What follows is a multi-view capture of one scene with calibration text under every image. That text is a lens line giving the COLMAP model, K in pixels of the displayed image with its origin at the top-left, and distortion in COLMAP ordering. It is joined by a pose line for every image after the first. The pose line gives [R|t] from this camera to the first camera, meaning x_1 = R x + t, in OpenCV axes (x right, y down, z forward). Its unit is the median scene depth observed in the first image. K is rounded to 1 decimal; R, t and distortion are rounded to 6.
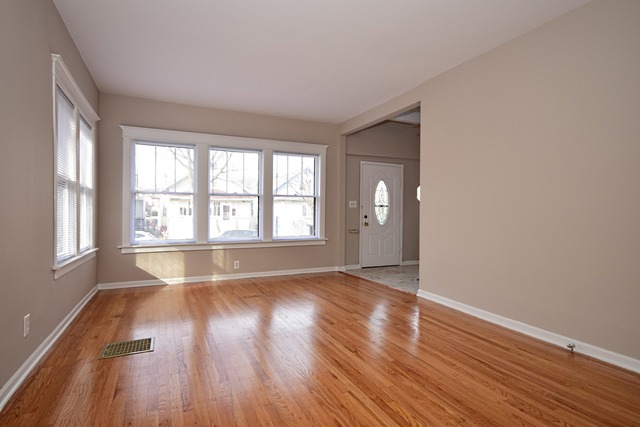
lens RADIAL K [[346.3, 0, 320.1], [0, 346.3, 213.6], [0, 0, 1]] dist [0.002093, -0.000011]
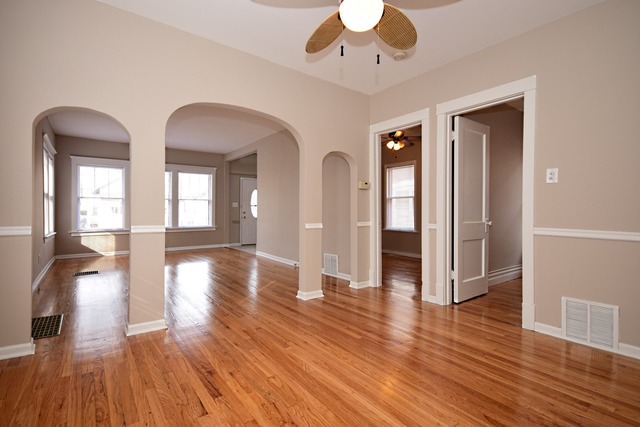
lens RADIAL K [[307.0, 0, 321.2], [0, 307.0, 210.1], [0, 0, 1]] dist [0.005419, -0.000051]
pose [[0.977016, -0.005370, 0.213098, 0.191949], [0.006424, 0.999970, -0.004253, 0.005912], [-0.213069, 0.005524, 0.977022, -0.486760]]
